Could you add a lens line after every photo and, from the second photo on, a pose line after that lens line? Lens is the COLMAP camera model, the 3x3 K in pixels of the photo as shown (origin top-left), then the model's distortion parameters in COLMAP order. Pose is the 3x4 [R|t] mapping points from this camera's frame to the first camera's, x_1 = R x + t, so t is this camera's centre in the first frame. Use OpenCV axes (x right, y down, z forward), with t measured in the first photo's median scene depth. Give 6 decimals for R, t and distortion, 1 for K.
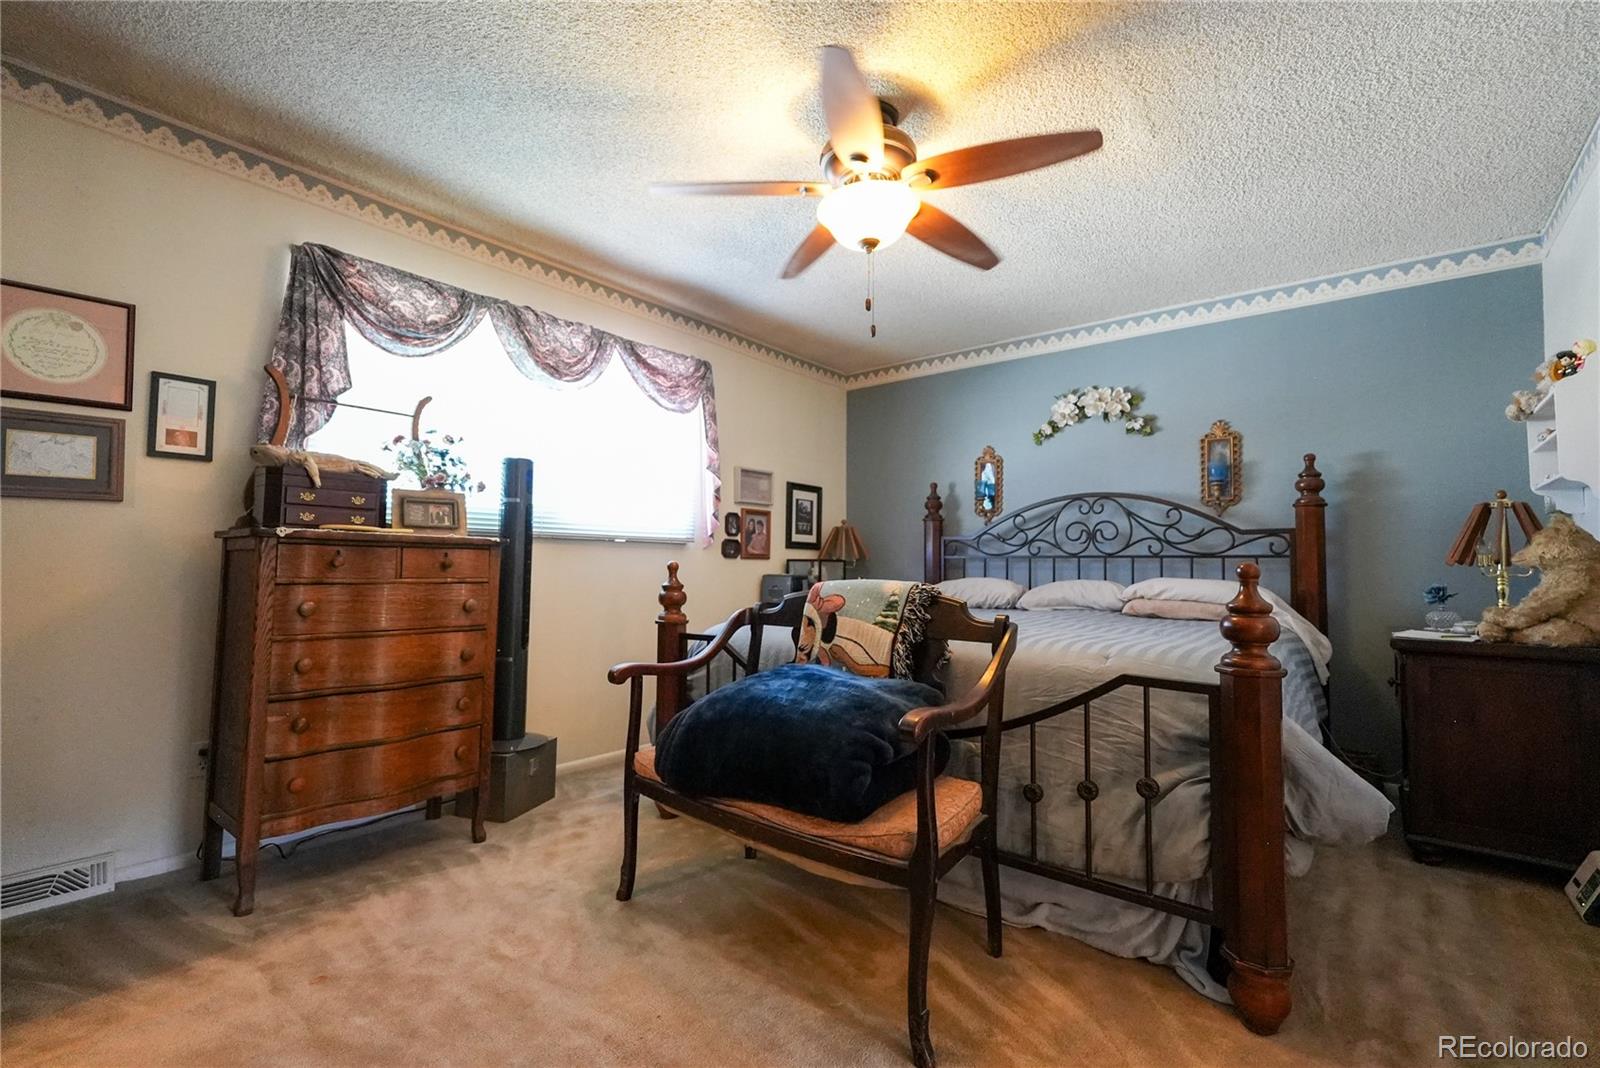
lens RADIAL K [[704.2, 0, 792.8], [0, 704.2, 530.3], [0, 0, 1]] dist [0.000119, -0.000331]
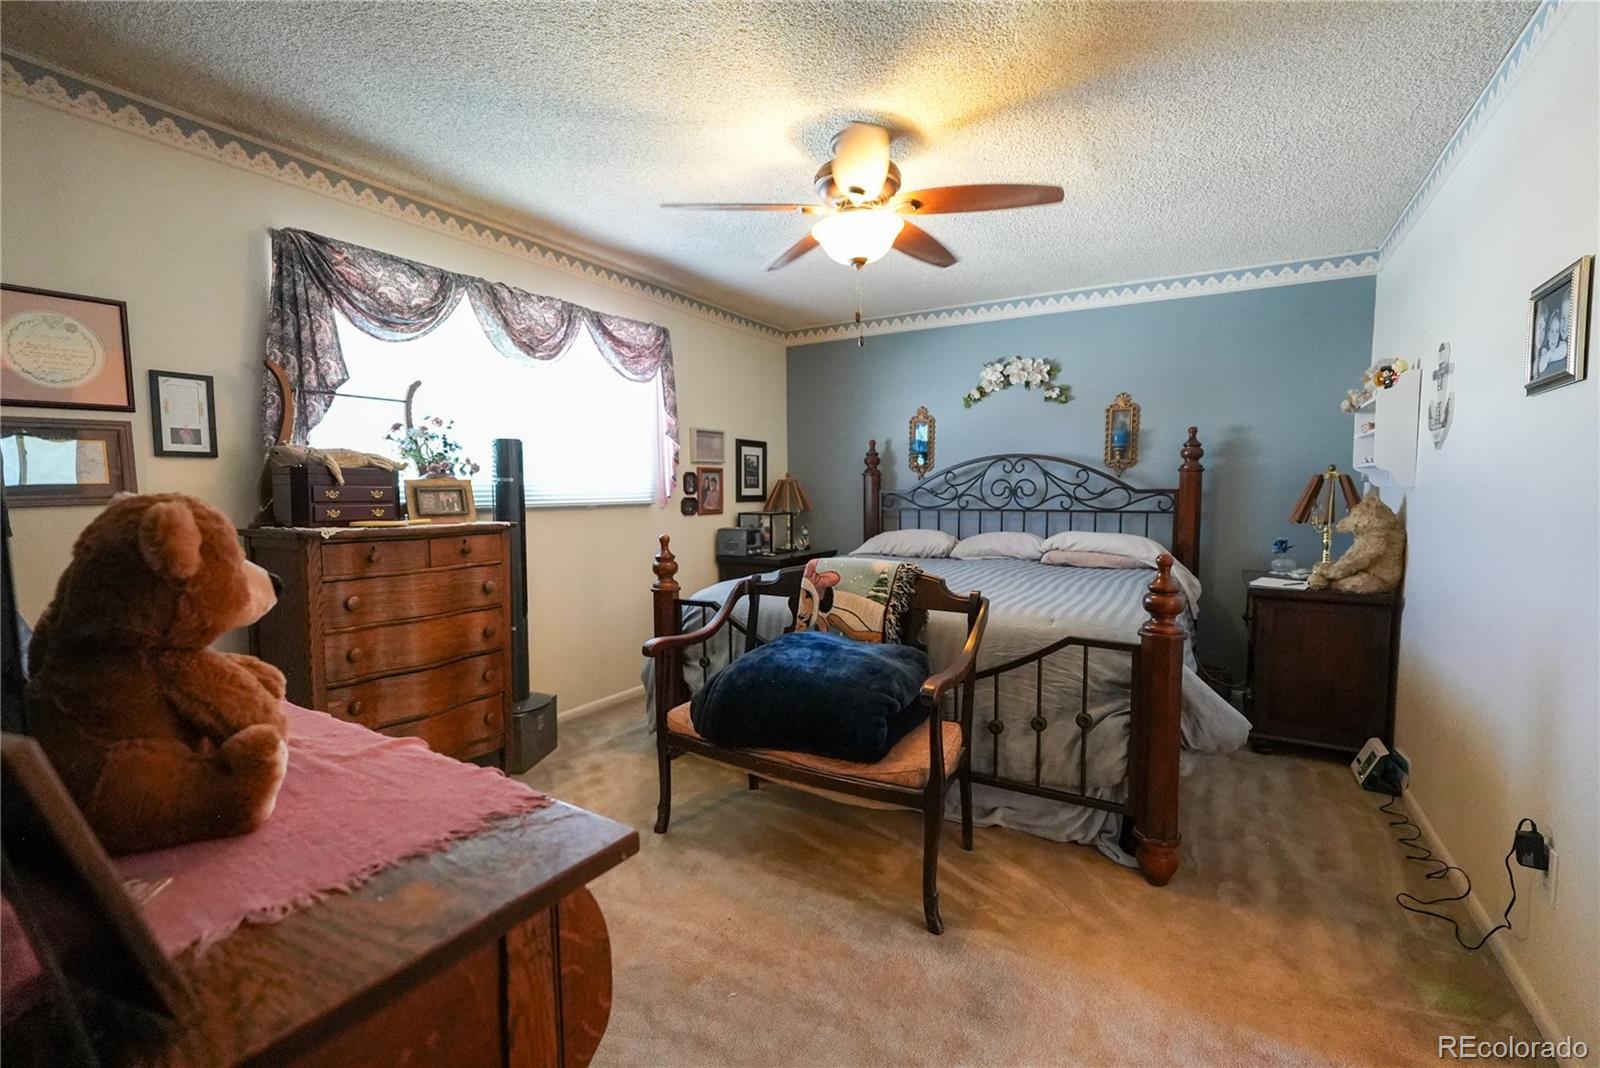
lens RADIAL K [[704.2, 0, 796.1], [0, 704.2, 534.7], [0, 0, 1]] dist [0.000119, -0.000331]
pose [[0.988701, -0.025054, 0.147793, -0.164591], [0.007422, 0.992907, 0.118666, -0.107086], [-0.149717, -0.116228, 0.981874, -0.135330]]
